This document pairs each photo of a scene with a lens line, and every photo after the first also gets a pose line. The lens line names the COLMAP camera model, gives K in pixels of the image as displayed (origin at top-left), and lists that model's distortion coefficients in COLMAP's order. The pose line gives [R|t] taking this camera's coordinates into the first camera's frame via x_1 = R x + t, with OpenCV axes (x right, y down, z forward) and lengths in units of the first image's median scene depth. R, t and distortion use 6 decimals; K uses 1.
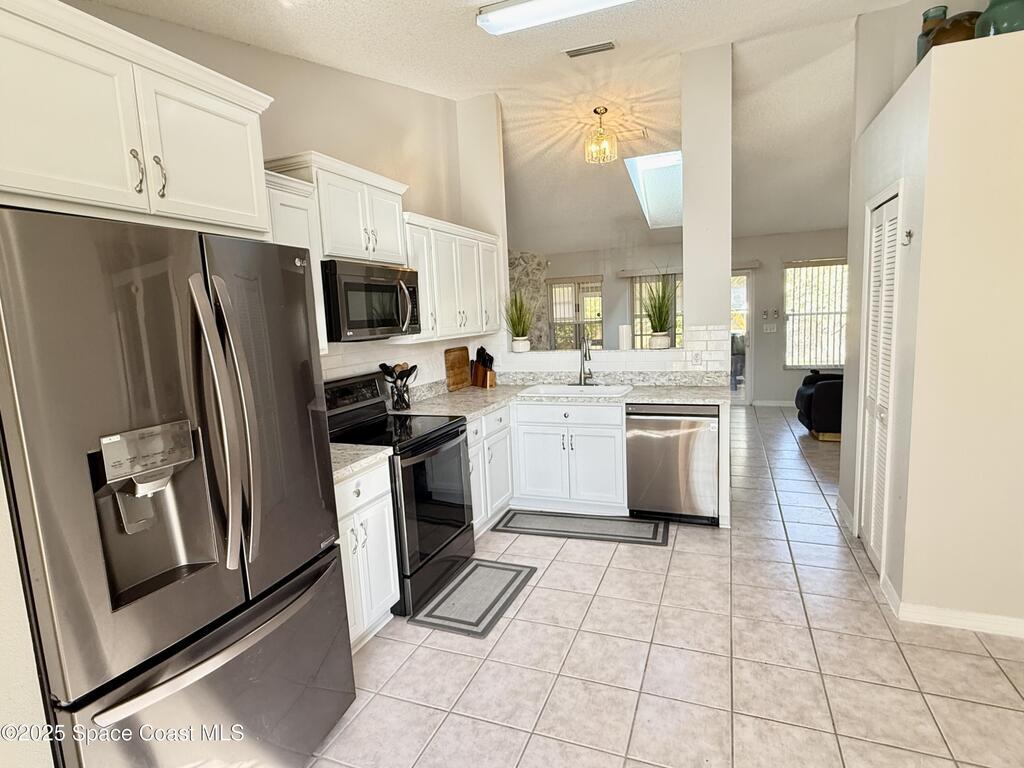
lens RADIAL K [[543.1, 0, 507.6], [0, 543.1, 383.0], [0, 0, 1]] dist [0.004882, -0.000509]
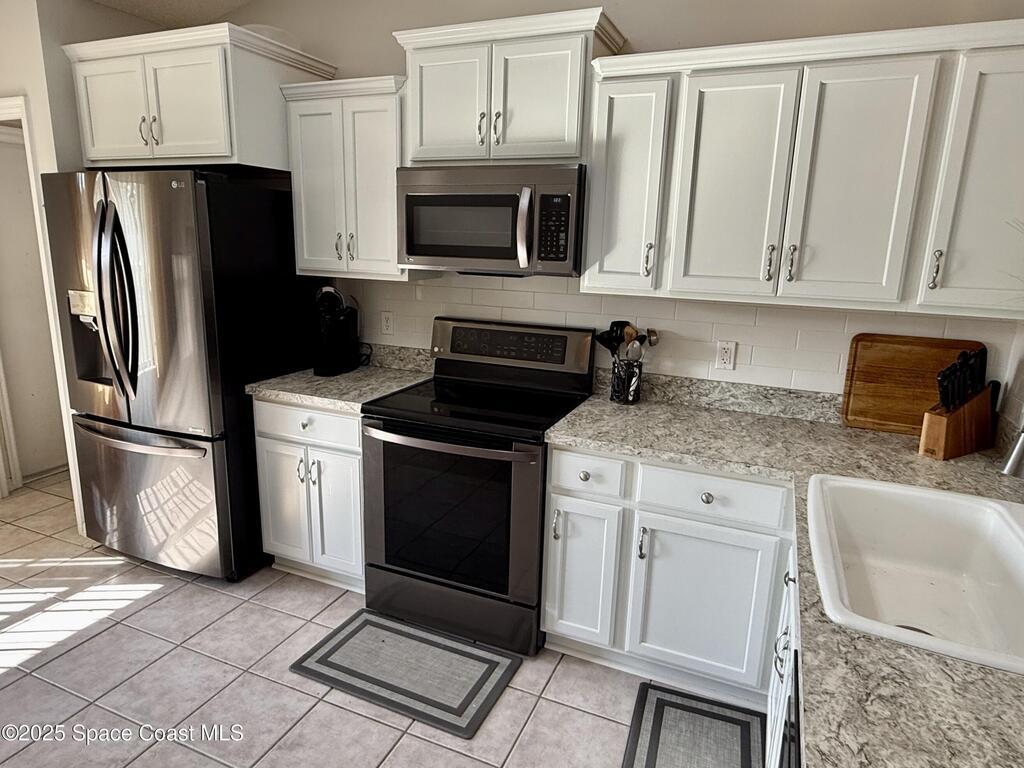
lens RADIAL K [[627.8, 0, 507.4], [0, 627.8, 382.3], [0, 0, 1]] dist [0.000124, 0.003370]
pose [[-0.032852, 0.270043, -0.962288, 0.487580], [-0.150810, 0.950444, 0.271868, -0.144695], [0.988017, 0.154054, 0.009501, 0.867843]]
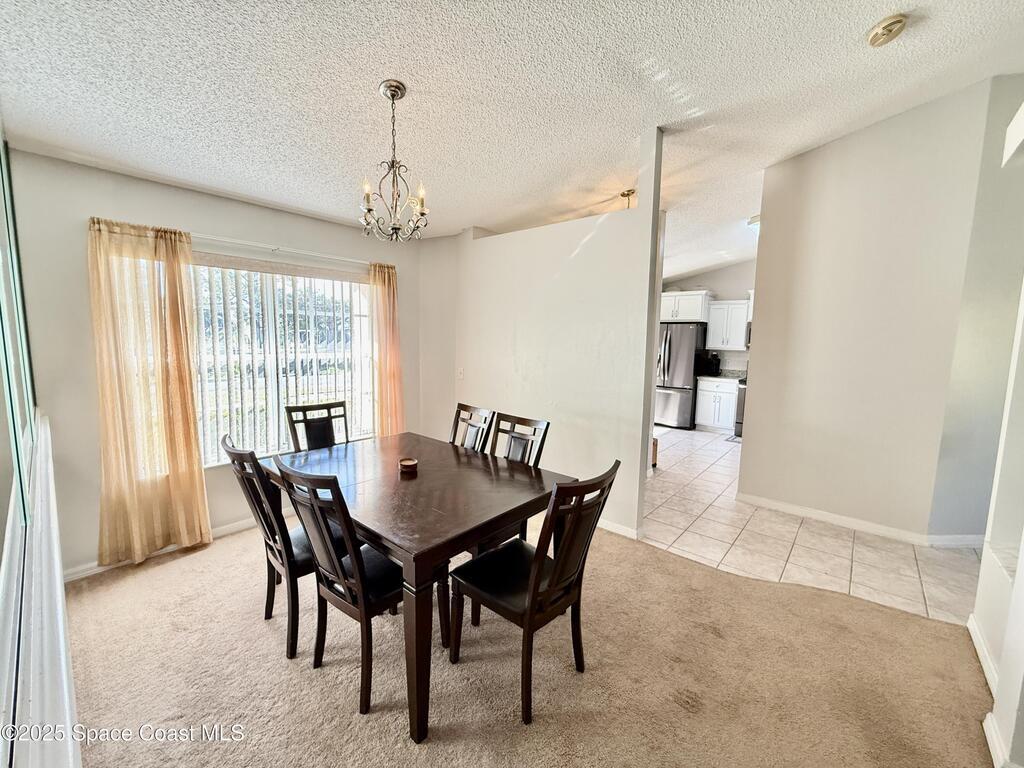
lens RADIAL K [[408.7, 0, 510.1], [0, 408.7, 381.3], [0, 0, 1]] dist [0.001257, -0.000640]
pose [[-0.337544, 0.145676, -0.929969, 1.814400], [-0.118942, 0.973433, 0.195656, -0.137287], [0.933765, 0.176654, -0.311250, 0.355771]]
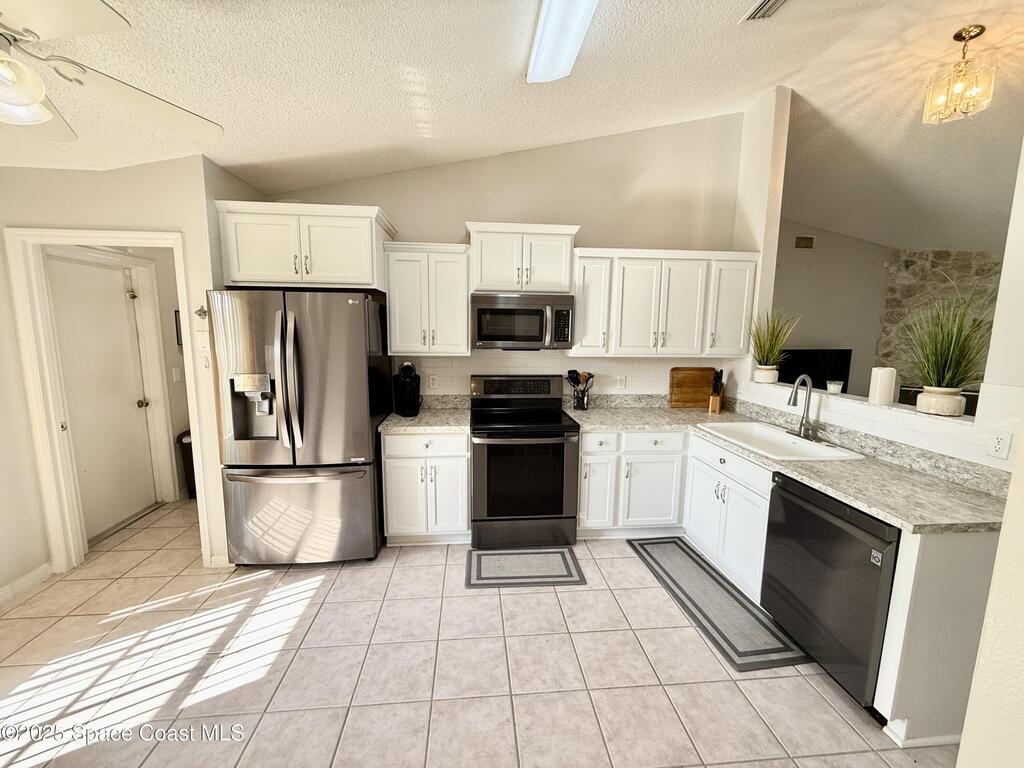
lens RADIAL K [[408.7, 0, 509.3], [0, 408.7, 383.6], [0, 0, 1]] dist [0.001257, -0.000640]
pose [[0.451340, 0.170623, -0.875888, 0.539254], [-0.144829, 0.982542, 0.116770, -0.093762], [0.880521, 0.074151, 0.468172, 0.422910]]
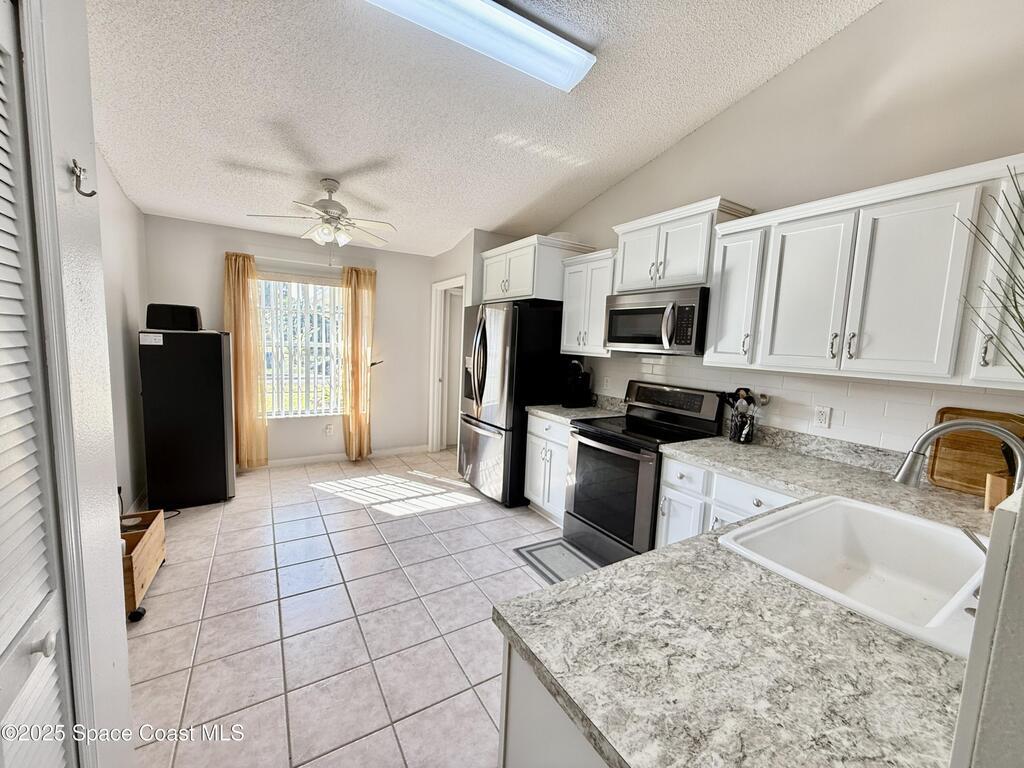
lens RADIAL K [[408.7, 0, 508.4], [0, 408.7, 382.8], [0, 0, 1]] dist [0.001257, -0.000640]
pose [[-0.603166, 0.100392, -0.791272, 0.560417], [-0.117636, 0.970002, 0.212739, -0.144631], [0.788893, 0.221400, -0.573263, 1.073563]]
